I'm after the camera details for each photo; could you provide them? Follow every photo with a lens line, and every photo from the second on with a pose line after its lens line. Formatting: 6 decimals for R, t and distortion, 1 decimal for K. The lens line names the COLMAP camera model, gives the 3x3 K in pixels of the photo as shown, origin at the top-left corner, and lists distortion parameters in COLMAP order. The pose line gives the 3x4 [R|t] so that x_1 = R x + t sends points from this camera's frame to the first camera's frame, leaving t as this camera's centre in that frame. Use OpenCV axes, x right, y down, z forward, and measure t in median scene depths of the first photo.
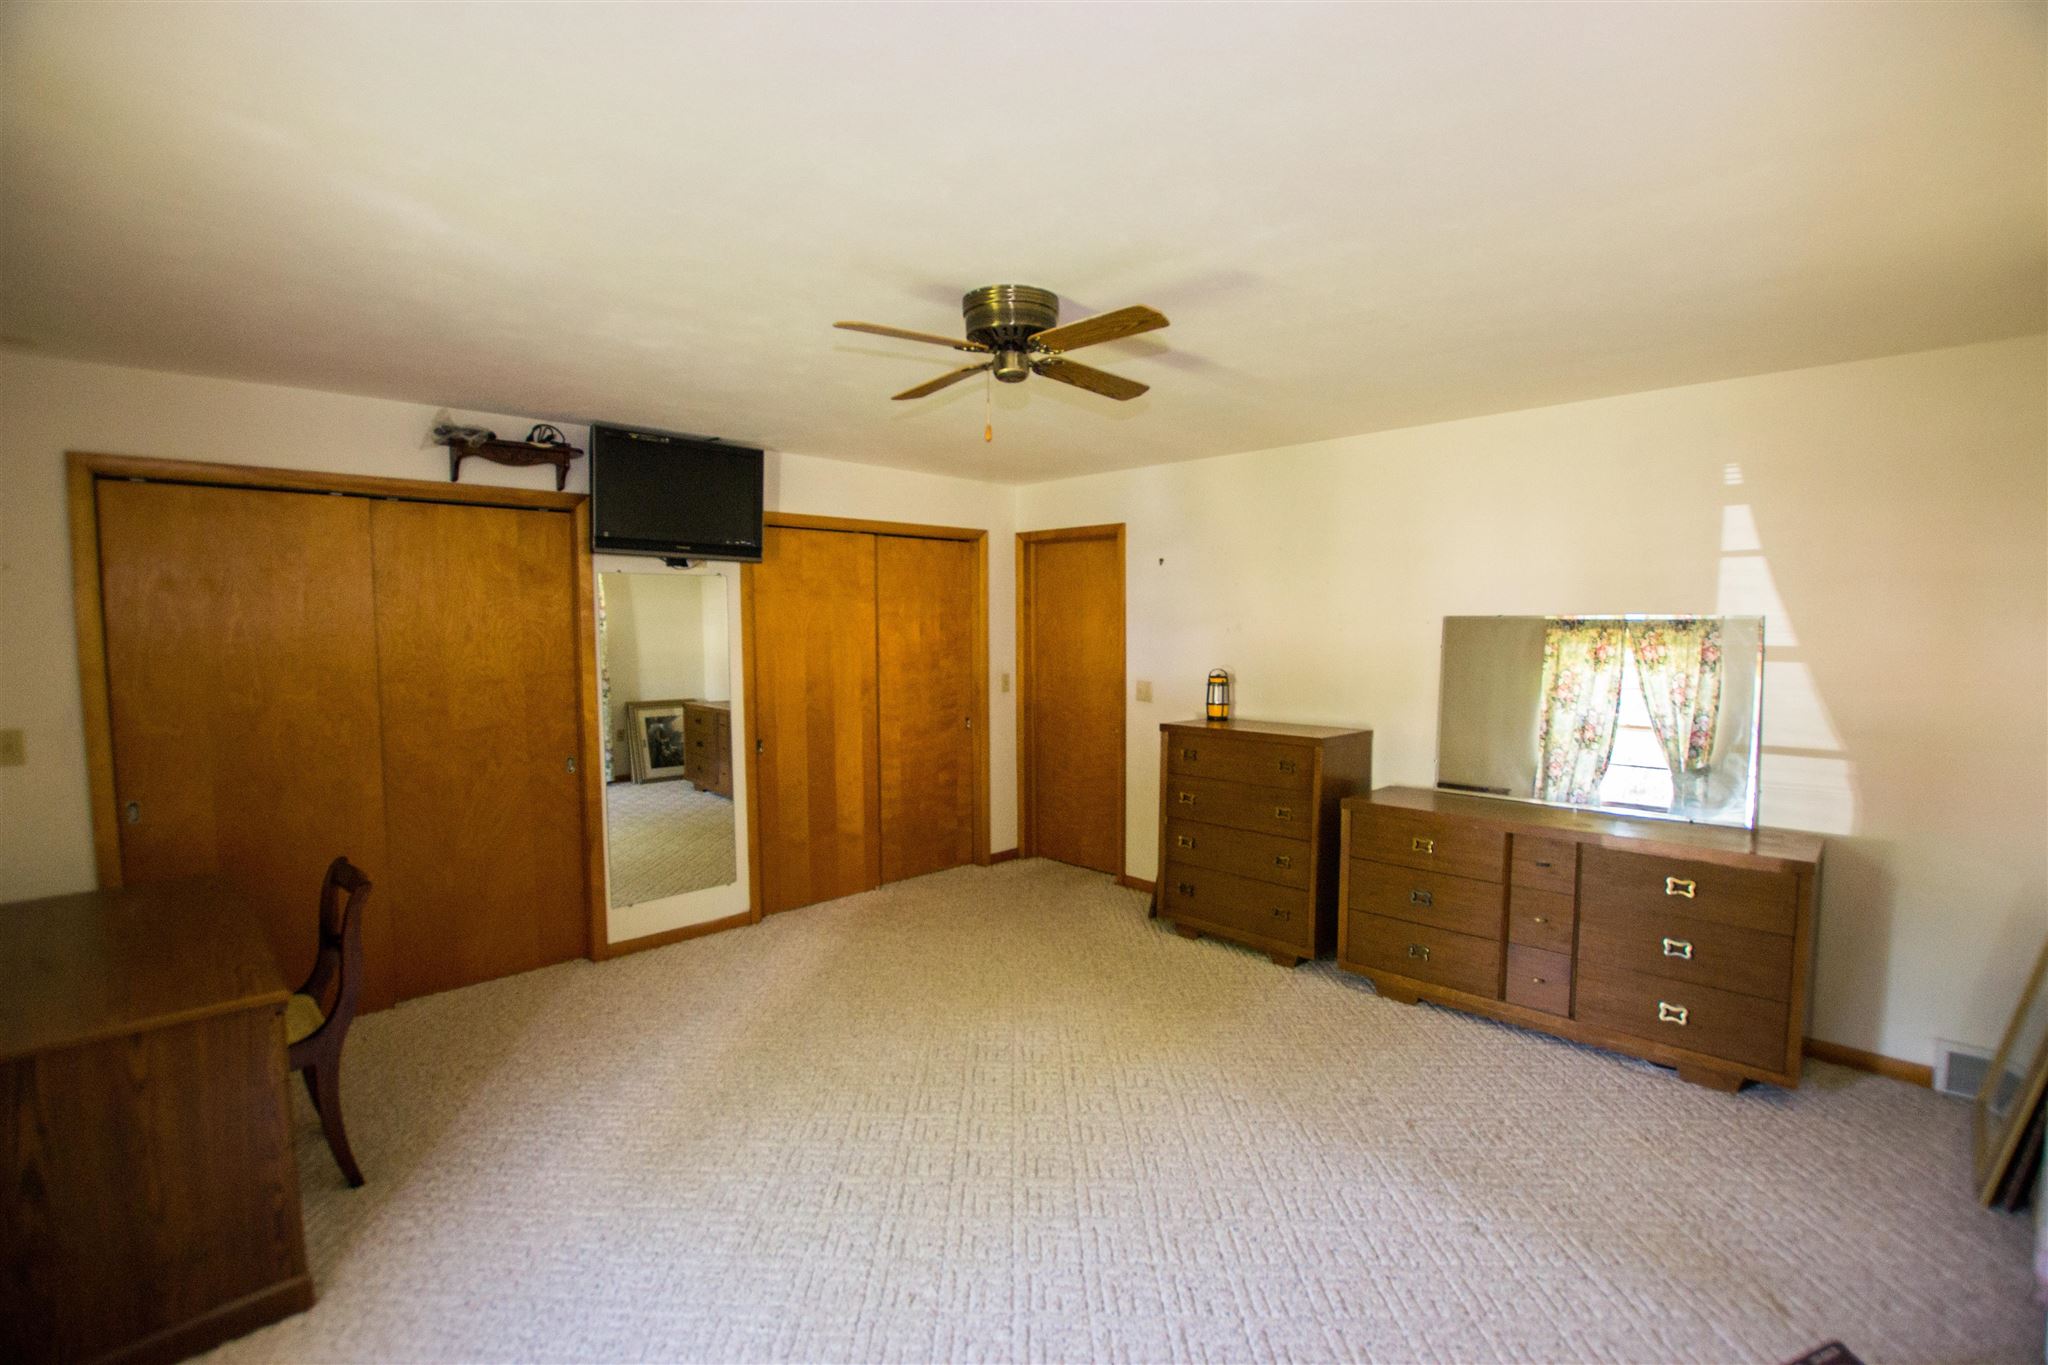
lens RADIAL K [[918.5, 0, 1031.5], [0, 918.5, 685.1], [0, 0, 1]] dist [-0.023948, 0.000202]
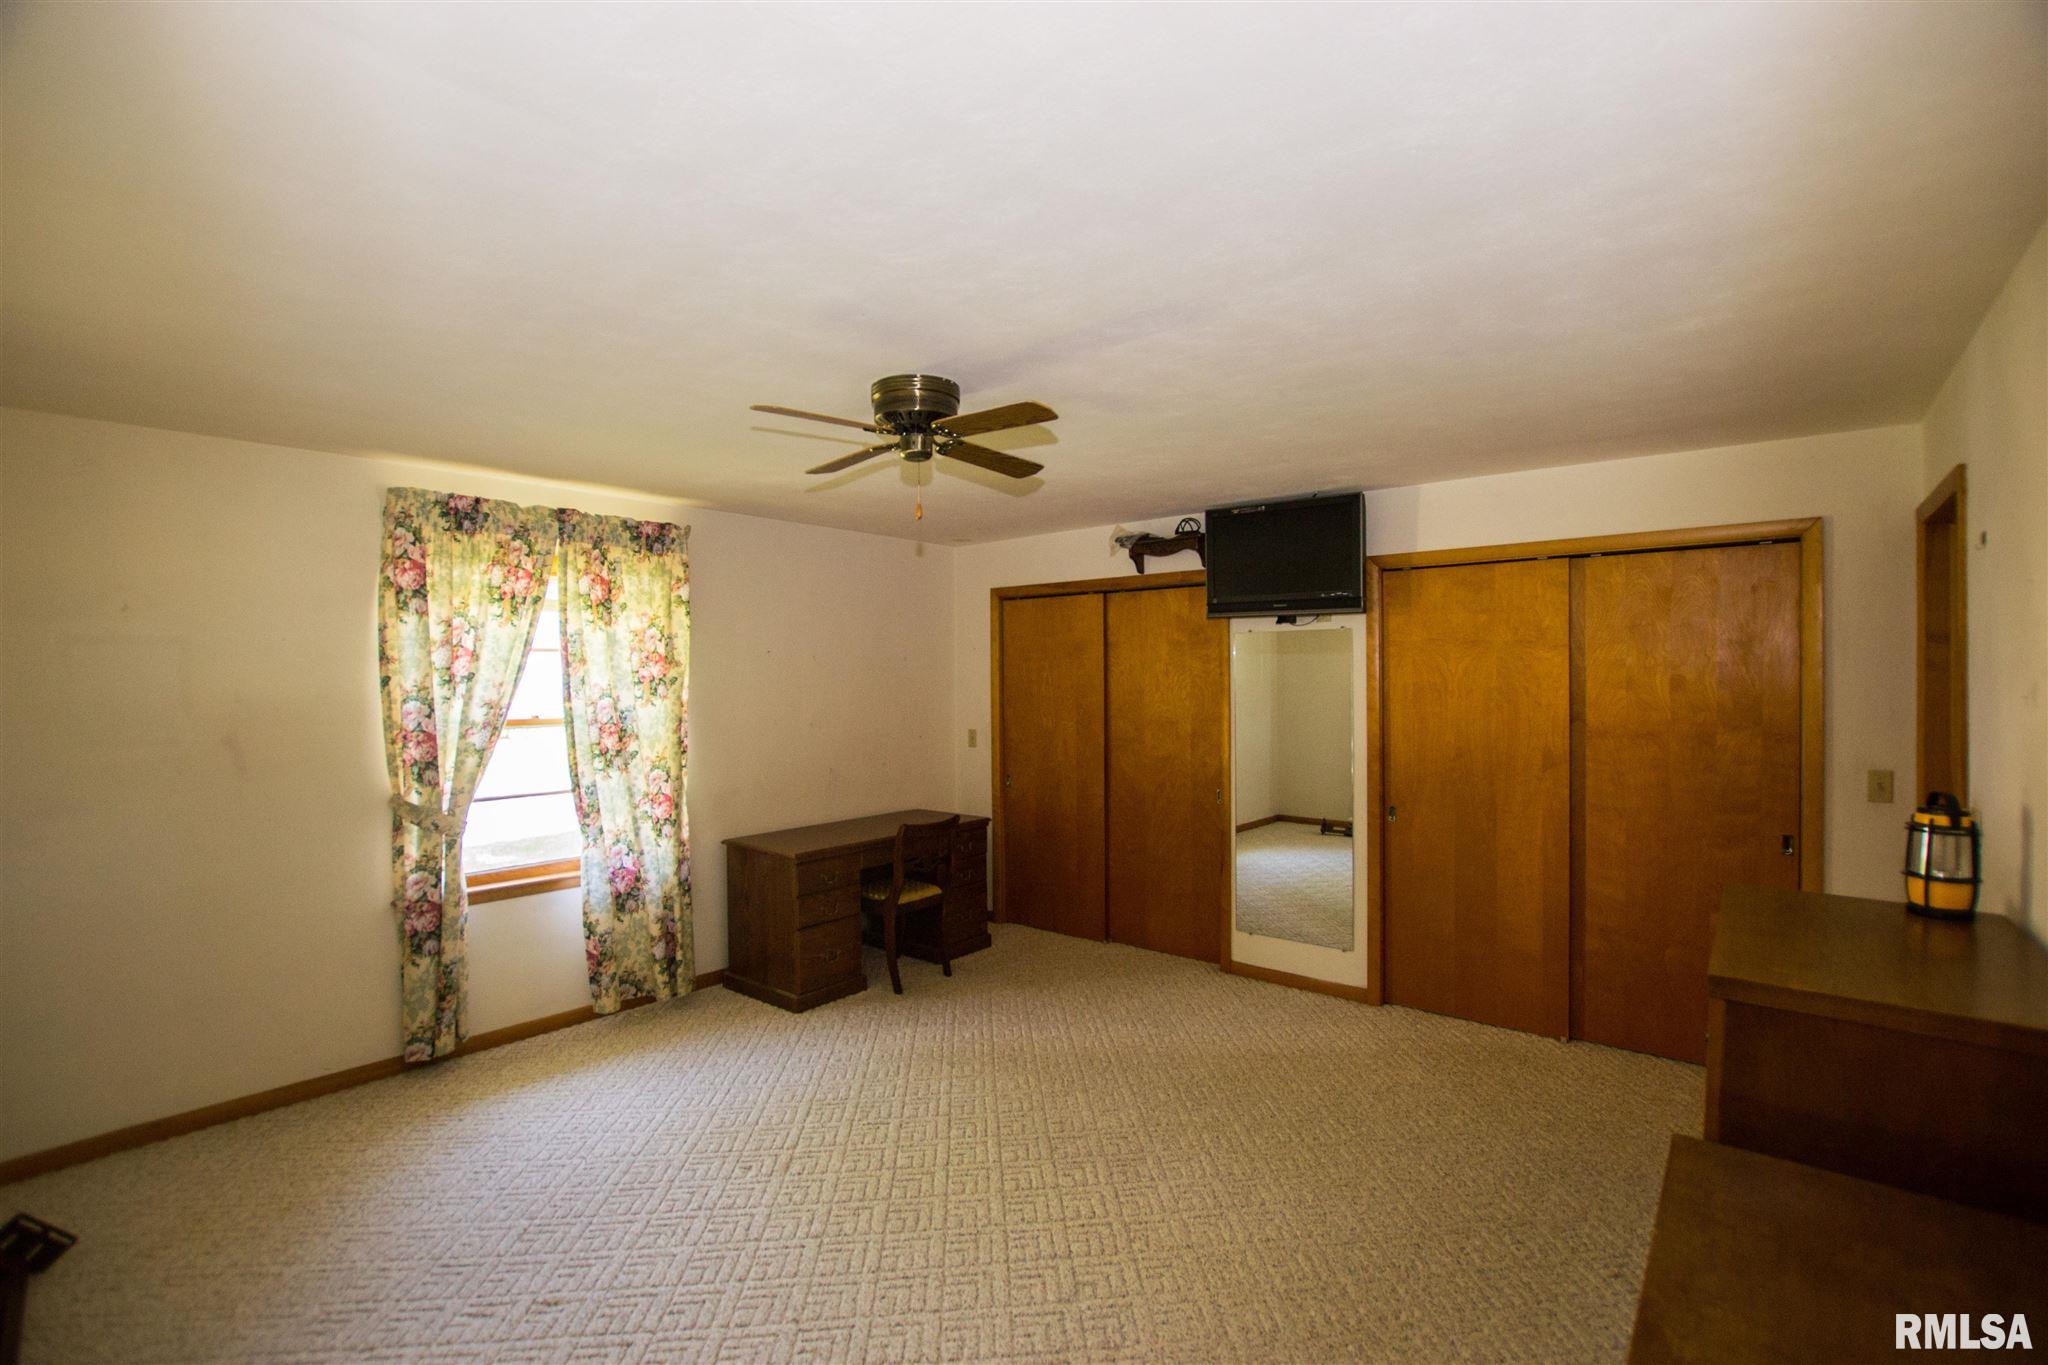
lens RADIAL K [[918.5, 0, 1031.5], [0, 918.5, 685.1], [0, 0, 1]] dist [-0.023948, 0.000202]
pose [[0.101116, 0.008989, -0.994834, 0.655939], [-0.064882, 0.997890, 0.002422, -0.044699], [0.992757, 0.064302, 0.101486, 0.636605]]
